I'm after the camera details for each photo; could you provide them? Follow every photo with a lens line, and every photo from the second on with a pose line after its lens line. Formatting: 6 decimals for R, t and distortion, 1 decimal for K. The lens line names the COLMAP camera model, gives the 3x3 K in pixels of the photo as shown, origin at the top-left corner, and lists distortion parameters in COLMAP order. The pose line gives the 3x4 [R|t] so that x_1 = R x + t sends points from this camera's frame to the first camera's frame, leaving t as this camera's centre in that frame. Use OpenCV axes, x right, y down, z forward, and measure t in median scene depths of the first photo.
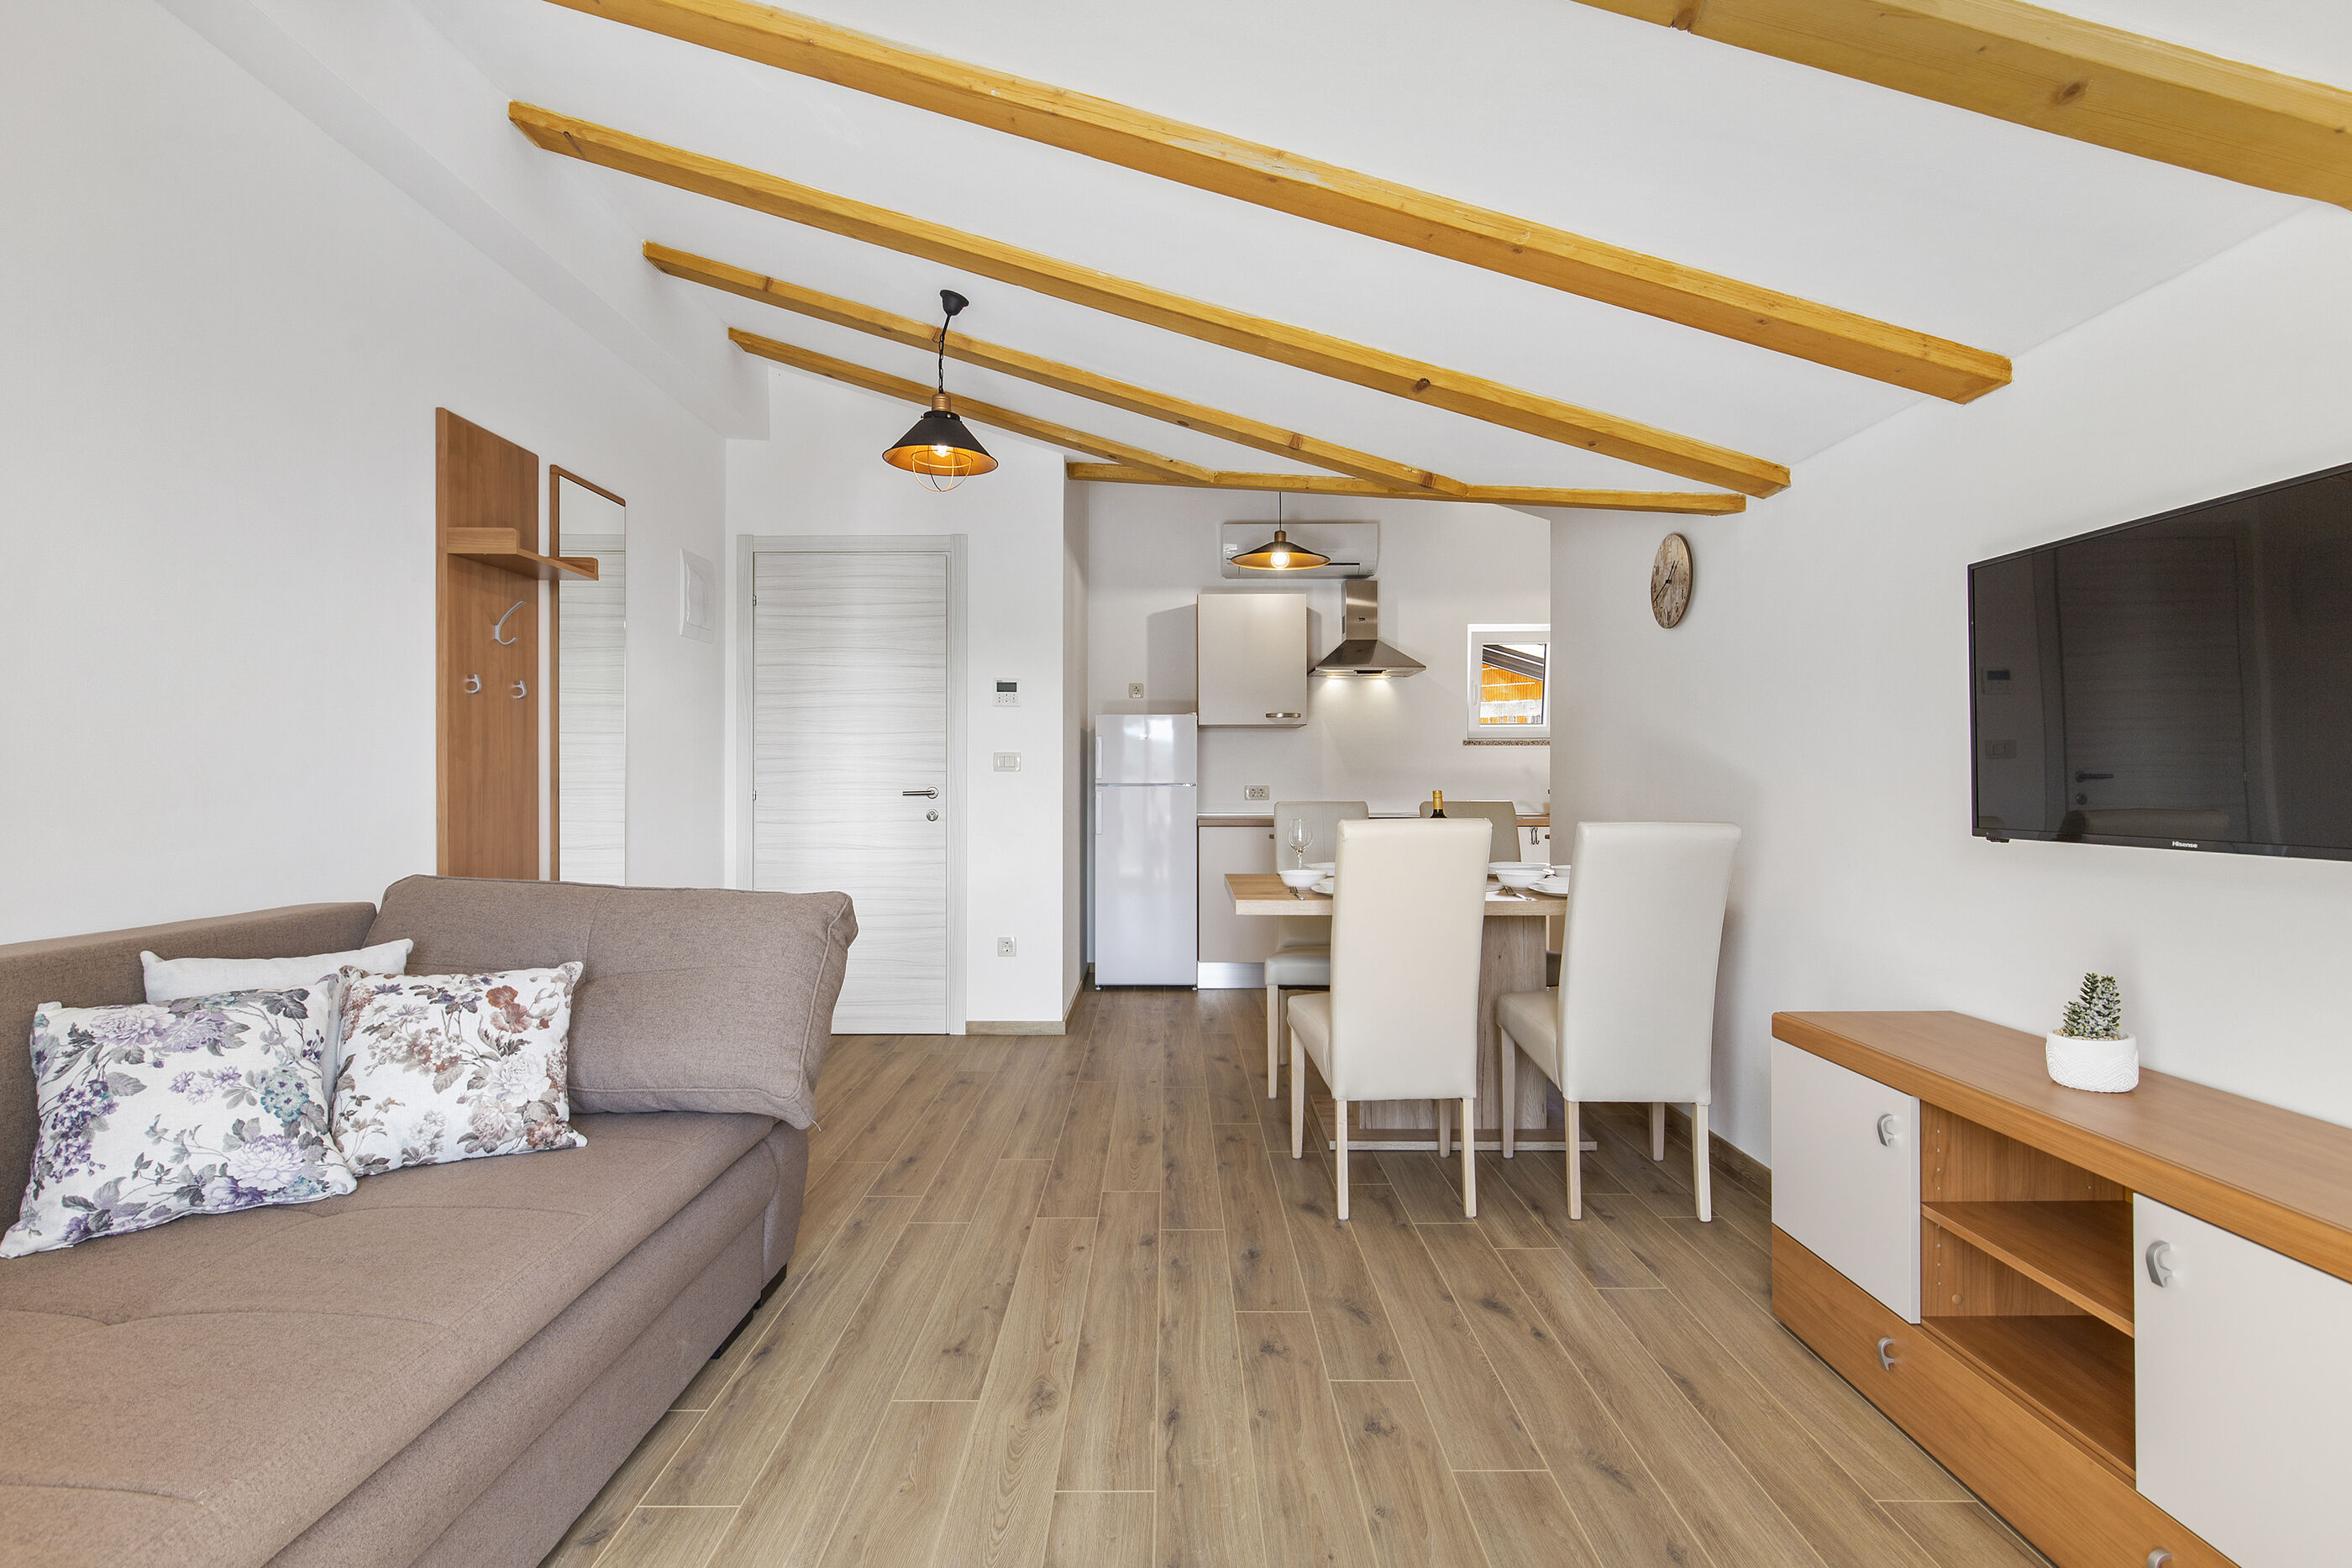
lens RADIAL K [[1115.4, 0, 1180.5], [0, 1115.4, 783.7], [0, 0, 1]] dist [-0.012377, 0.003199]
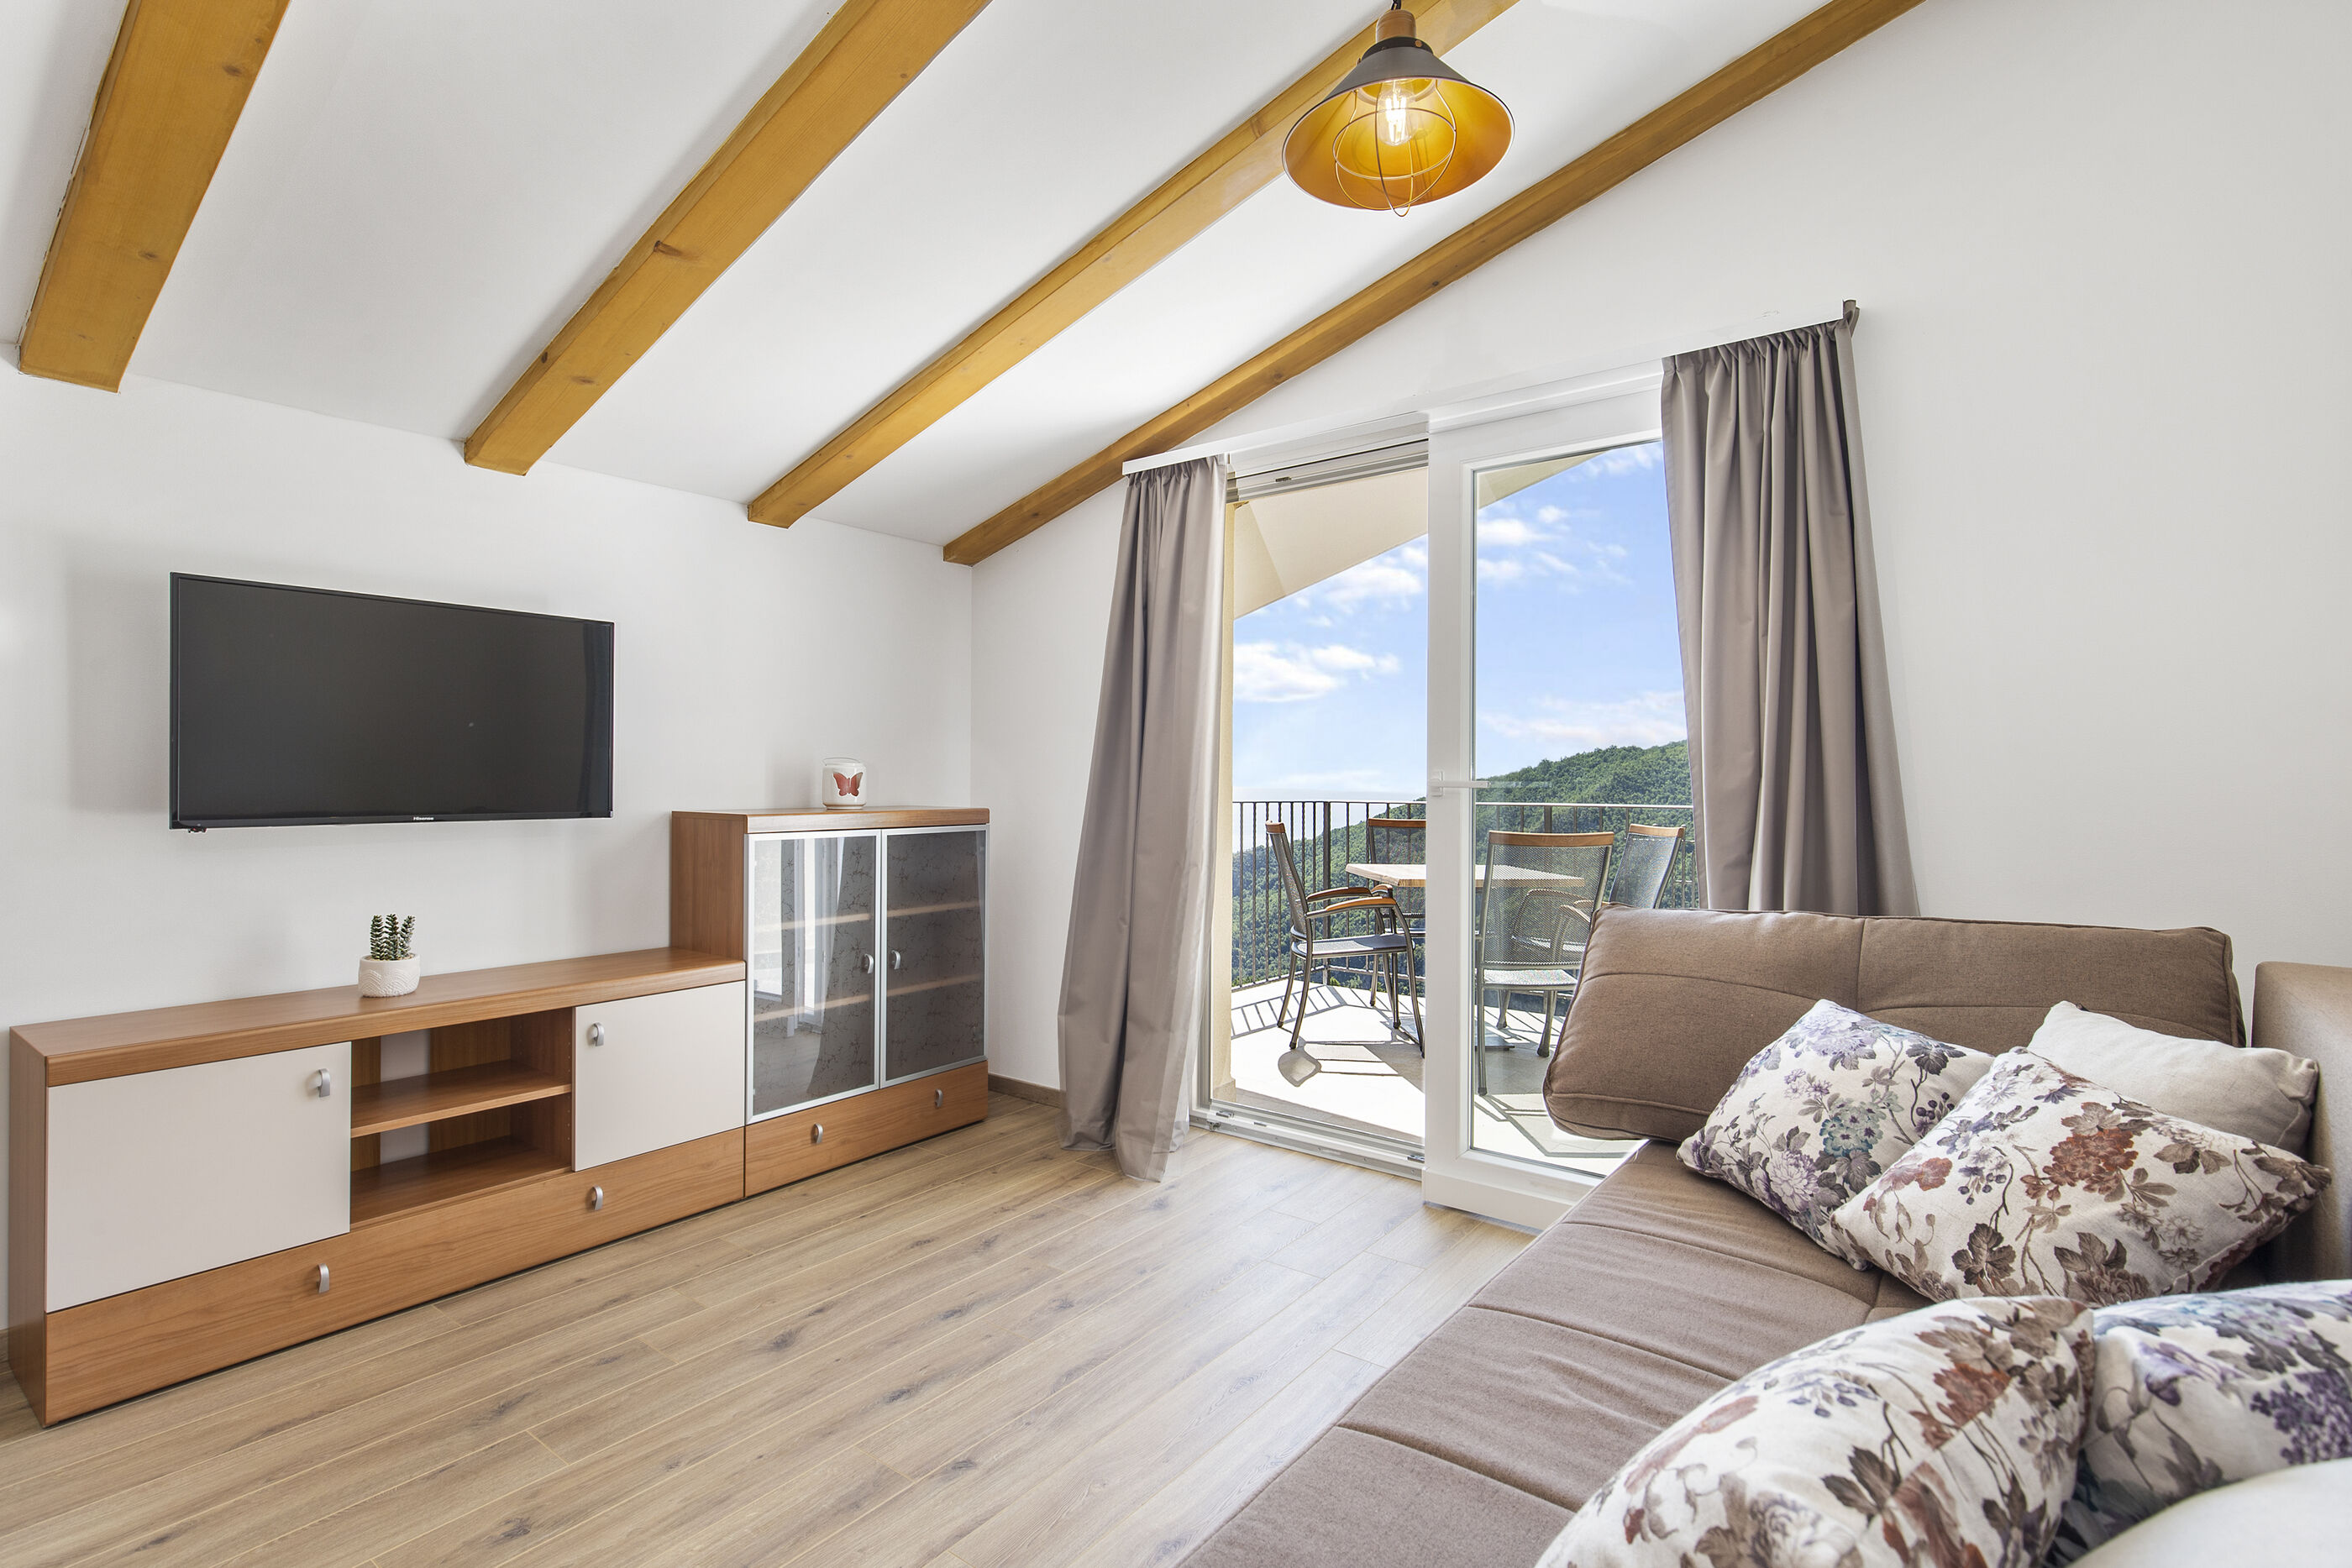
lens RADIAL K [[1115.4, 0, 1173.1], [0, 1115.4, 778.0], [0, 0, 1]] dist [-0.012377, 0.003199]
pose [[-0.789715, -0.001397, 0.613473, -0.579474], [0.001222, 0.999992, 0.003850, -0.002615], [-0.613473, 0.003790, -0.789706, 1.051373]]
